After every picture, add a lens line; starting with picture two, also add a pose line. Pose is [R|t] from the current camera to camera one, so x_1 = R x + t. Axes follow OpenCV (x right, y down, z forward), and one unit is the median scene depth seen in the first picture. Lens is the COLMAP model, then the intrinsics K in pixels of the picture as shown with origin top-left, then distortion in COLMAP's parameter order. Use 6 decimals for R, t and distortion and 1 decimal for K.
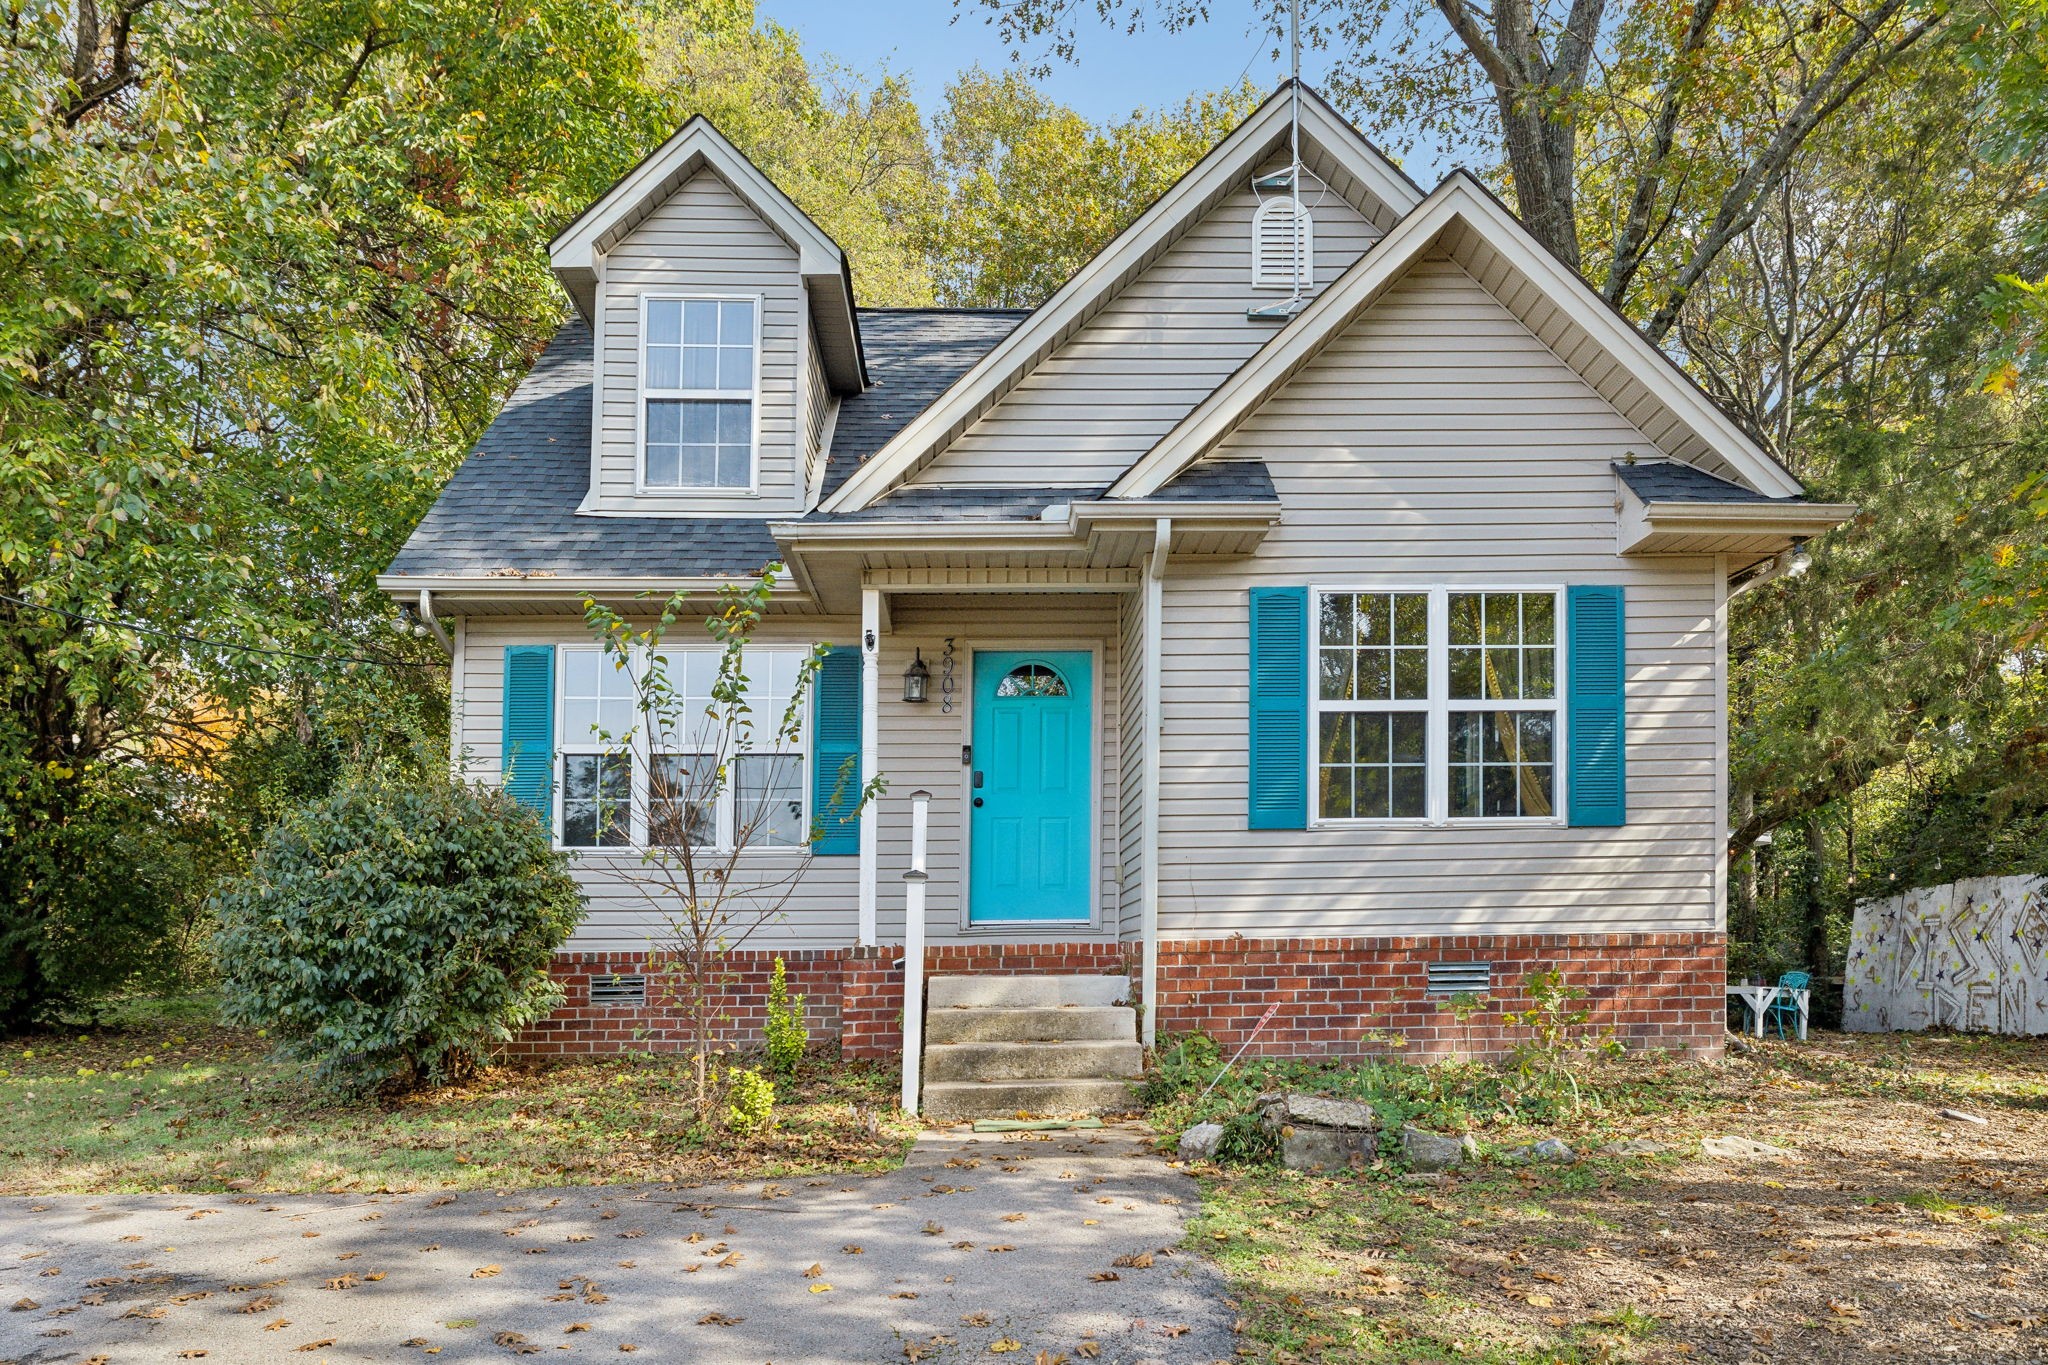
lens RADIAL K [[984.8, 0, 1025.5], [0, 984.8, 700.0], [0, 0, 1]] dist [-0.000397, 0.000137]
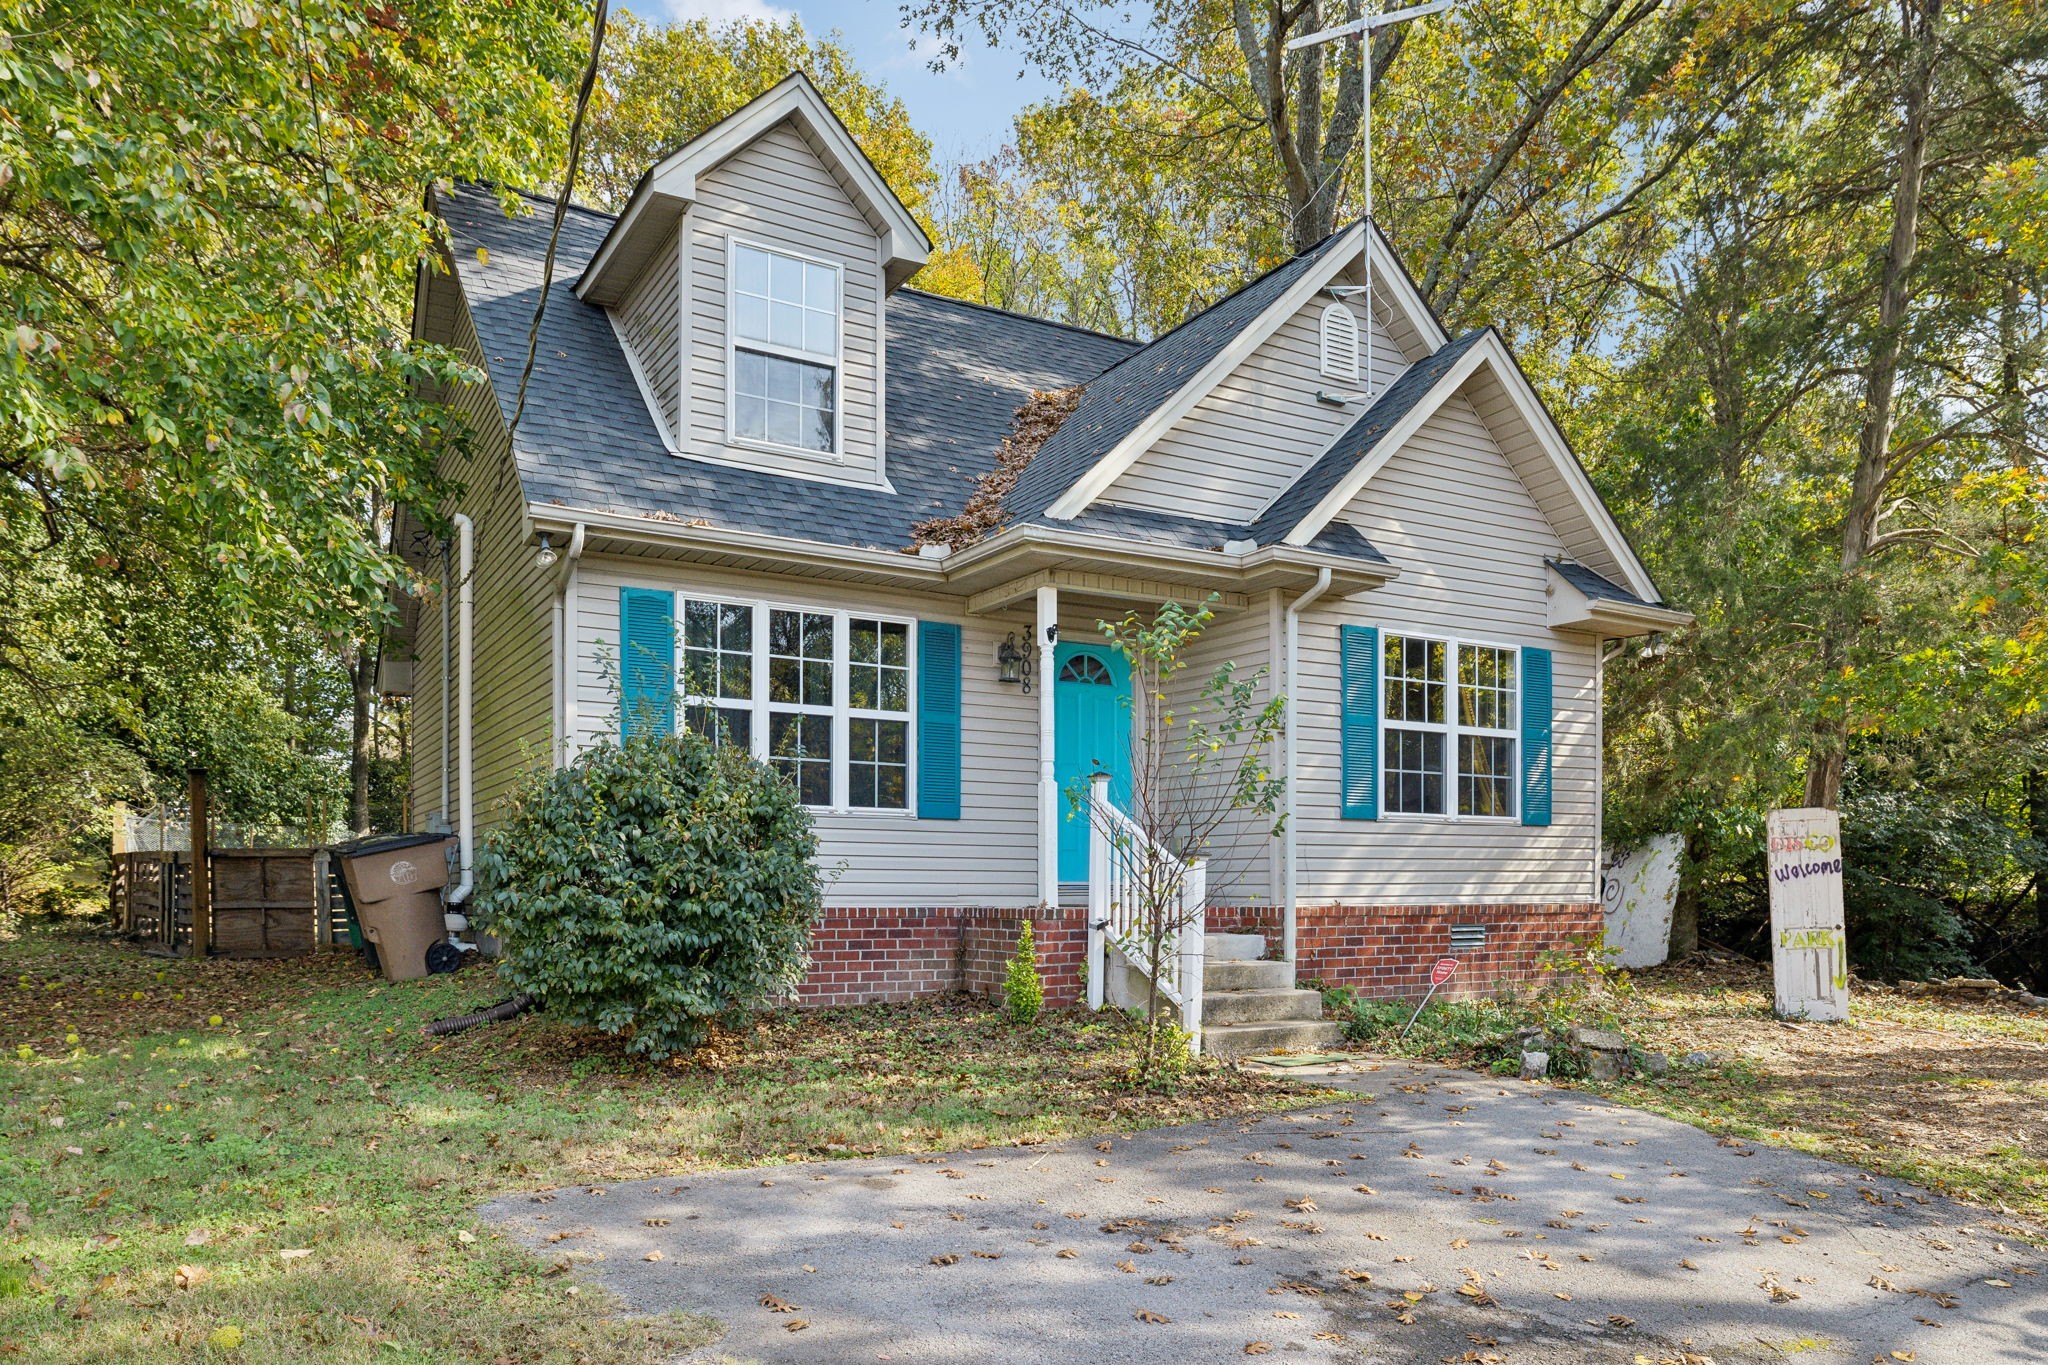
lens RADIAL K [[940.2, 0, 1028.8], [0, 940.2, 661.0], [0, 0, 1]] dist [-0.000091, 0.000899]
pose [[0.937165, 0.097294, 0.335046, -0.554510], [-0.100246, 0.994926, -0.008515, -0.018111], [-0.334174, -0.025607, 0.942163, 0.005280]]
